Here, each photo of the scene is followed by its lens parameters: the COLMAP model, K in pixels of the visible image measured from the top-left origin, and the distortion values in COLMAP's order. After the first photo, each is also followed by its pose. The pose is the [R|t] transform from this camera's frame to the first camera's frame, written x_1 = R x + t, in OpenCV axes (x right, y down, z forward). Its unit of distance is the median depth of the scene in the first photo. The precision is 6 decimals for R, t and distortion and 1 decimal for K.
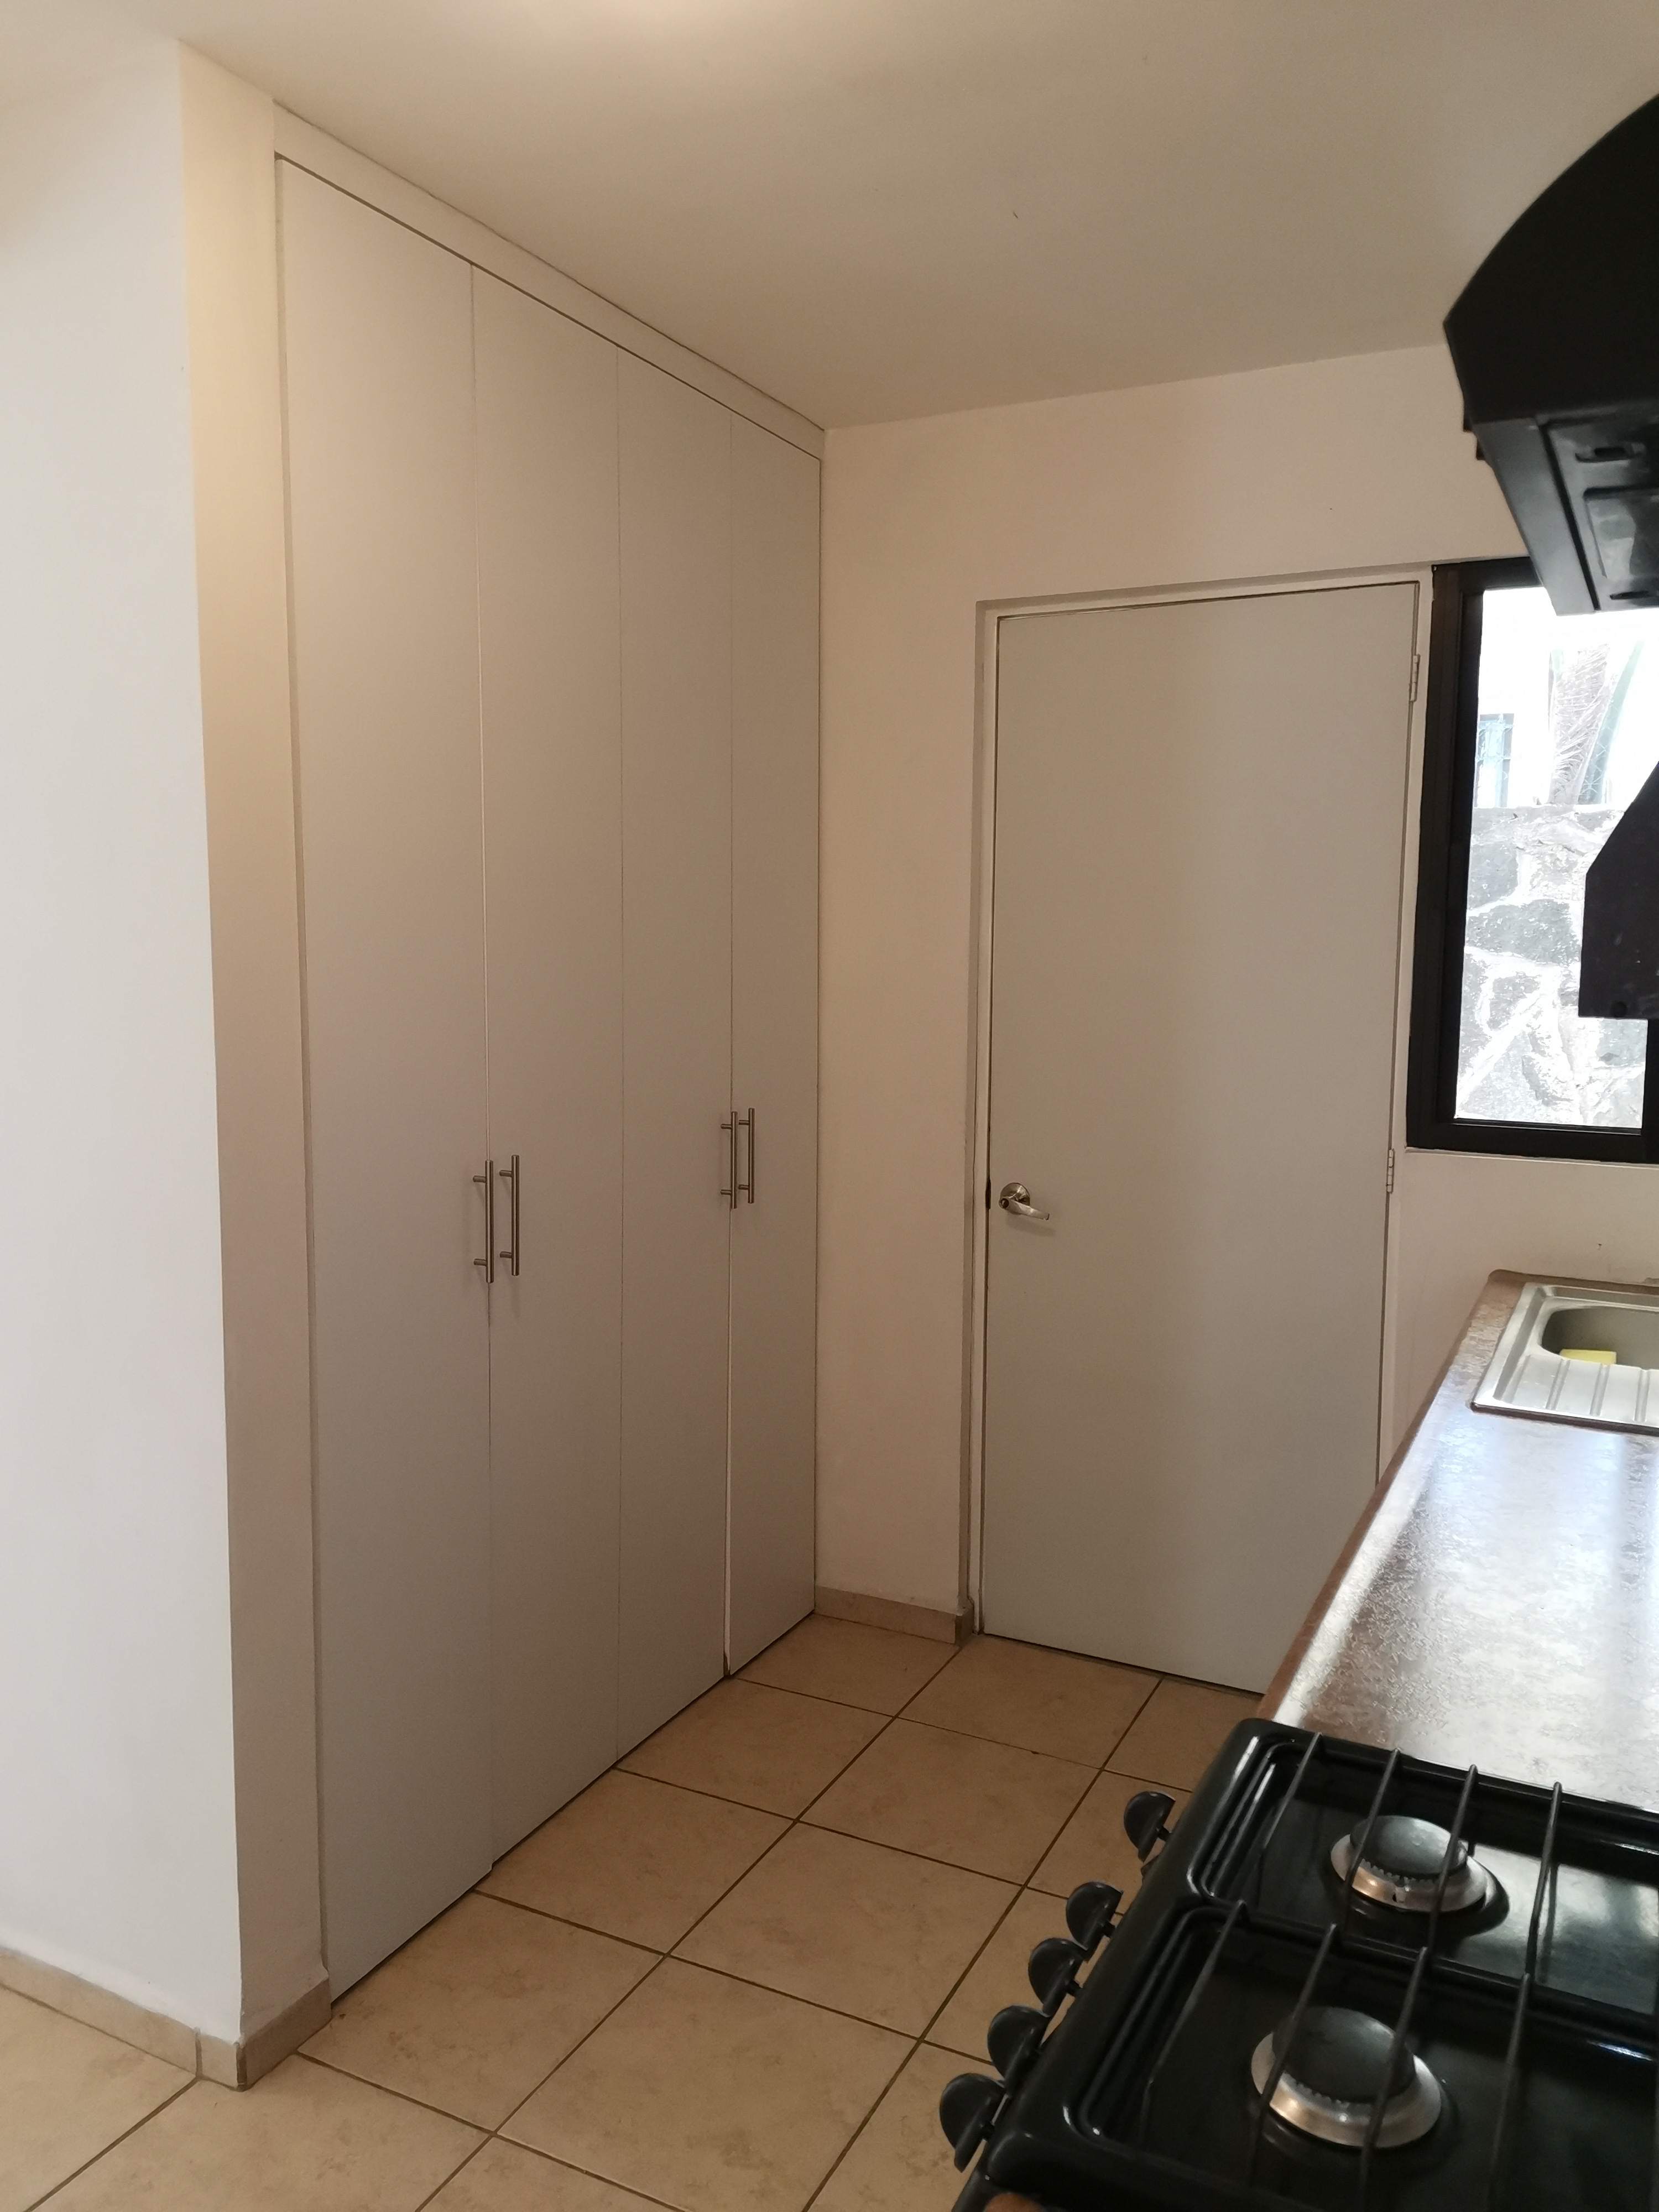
lens RADIAL K [[1688.0, 0, 831.8], [0, 1688.0, 1099.2], [0, 0, 1]] dist [0.071970, -0.073247]
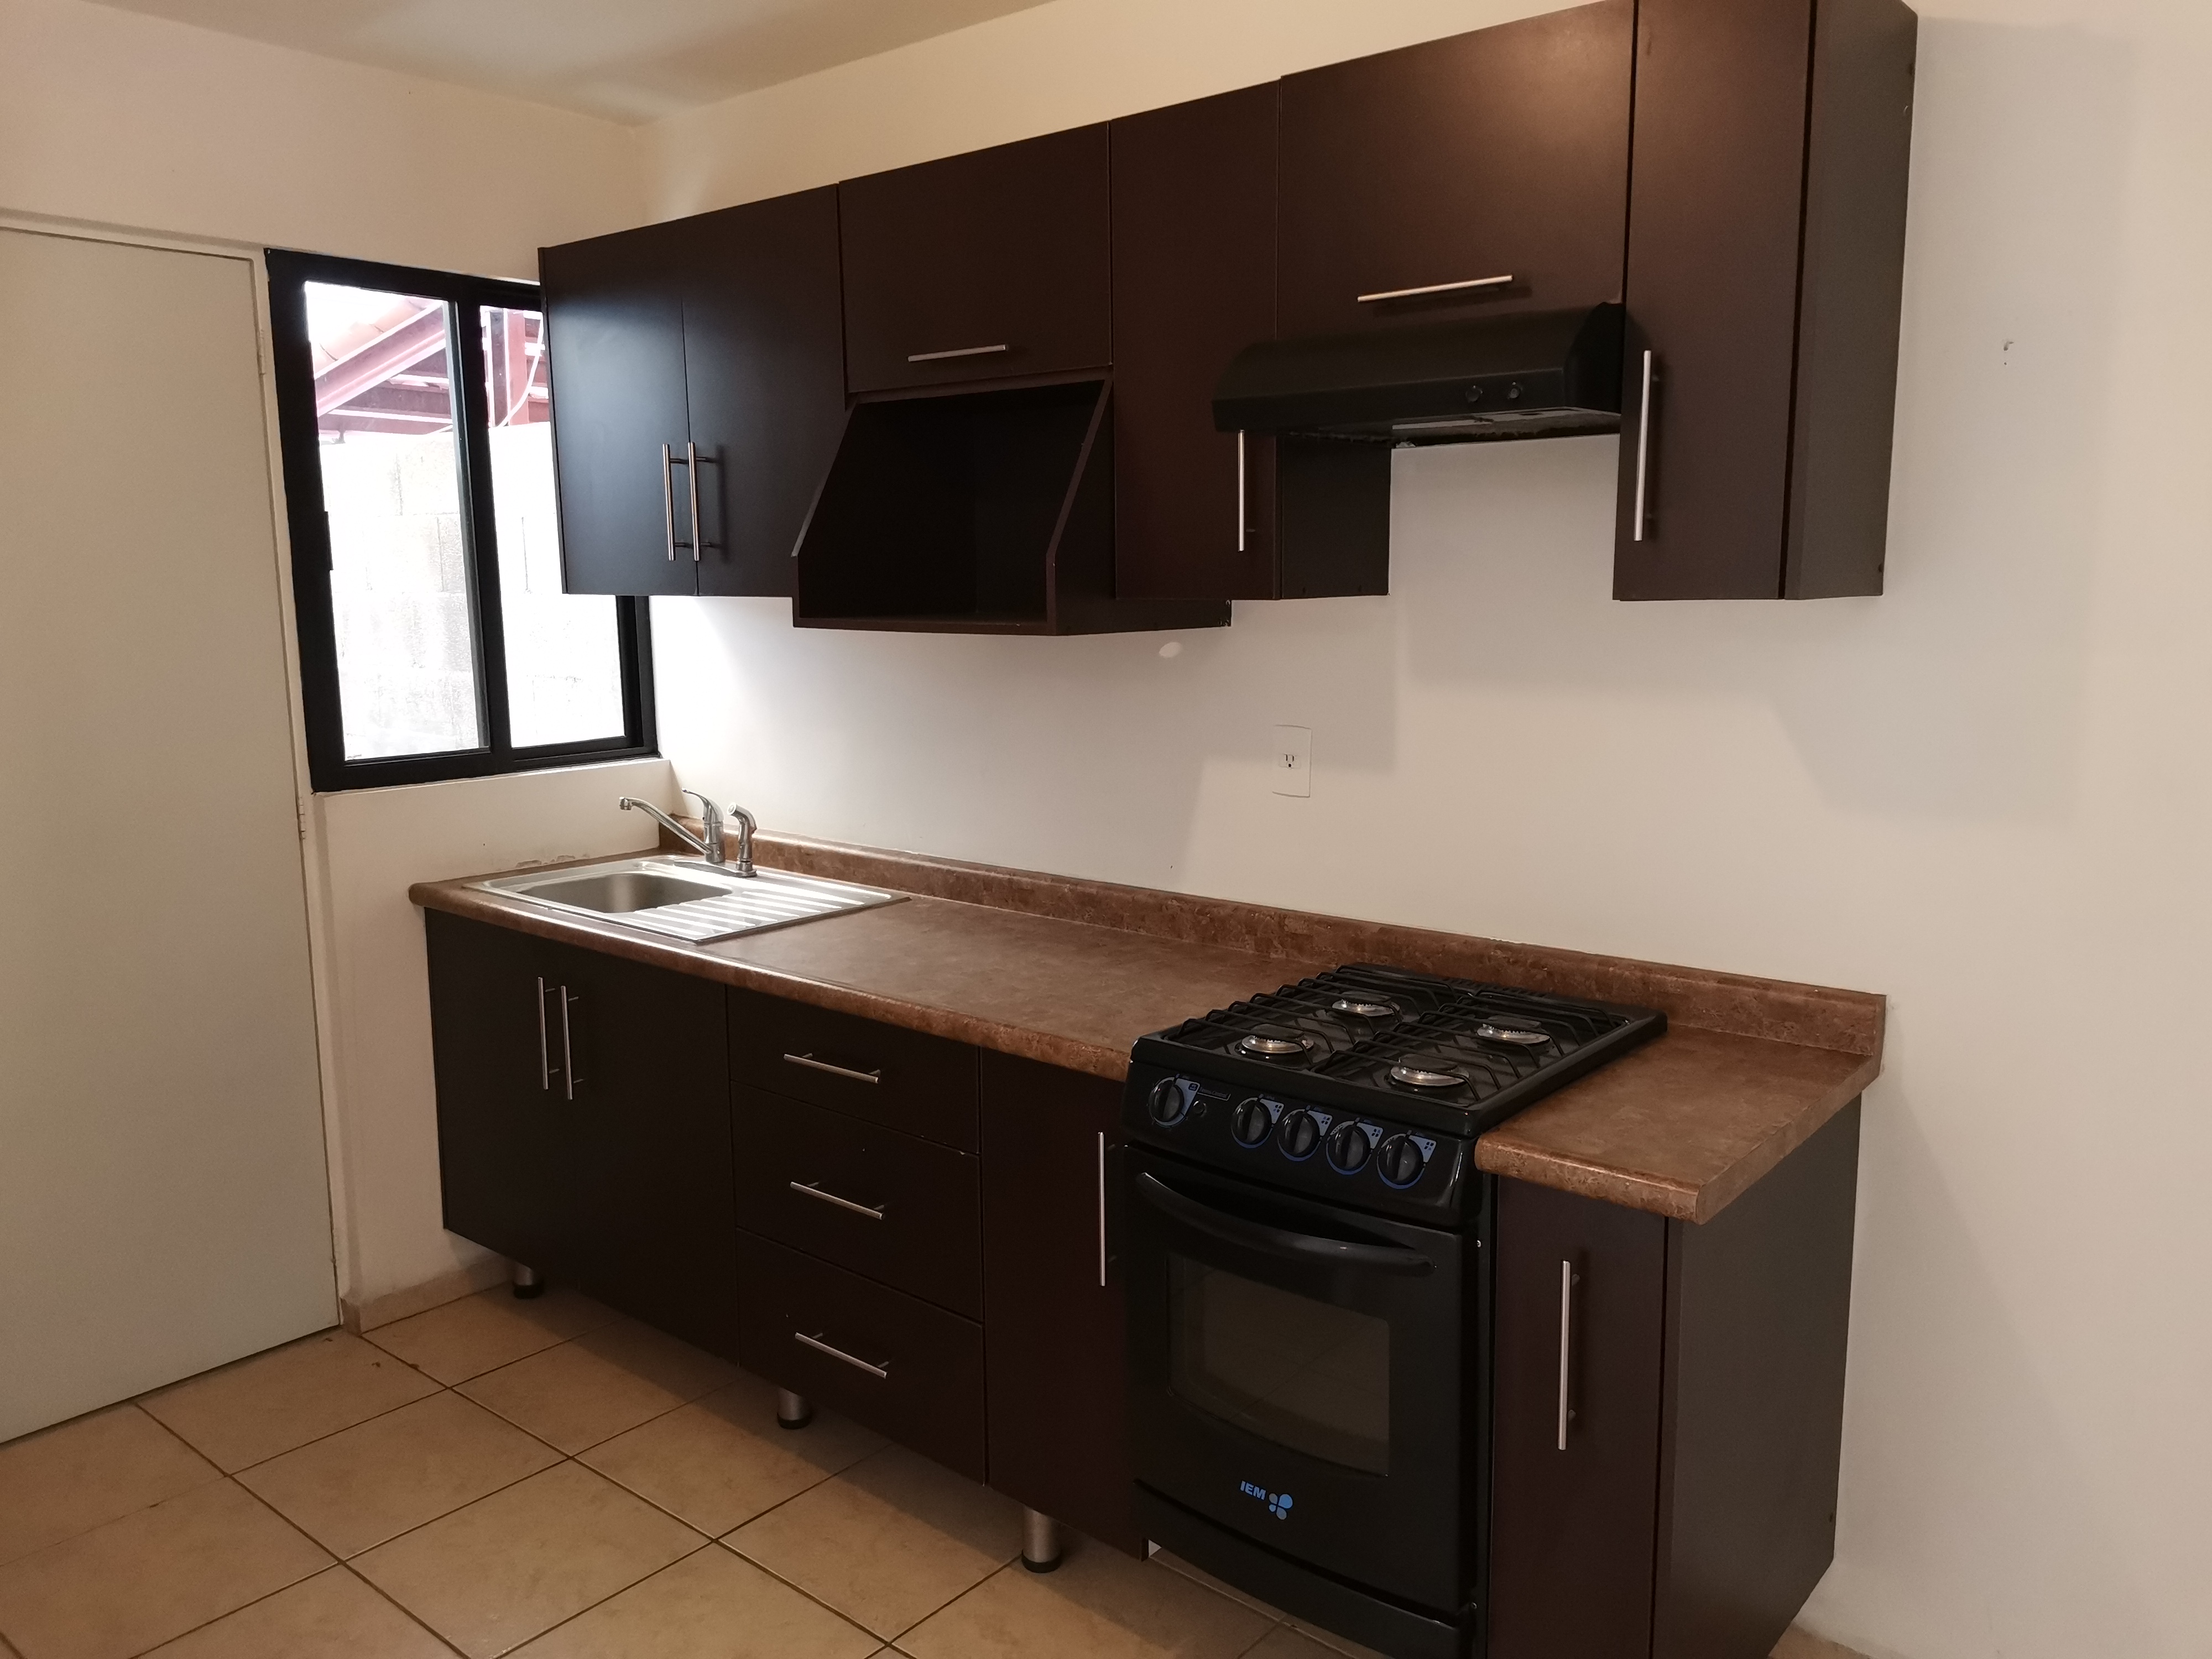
lens RADIAL K [[1688.0, 0, 1108.2], [0, 1688.0, 832.9], [0, 0, 1]] dist [0.071970, -0.073247]
pose [[0.235306, -0.162660, 0.958213, -0.605250], [0.122764, 0.982974, 0.136716, -0.035094], [-0.964137, 0.085464, 0.251269, 0.252561]]
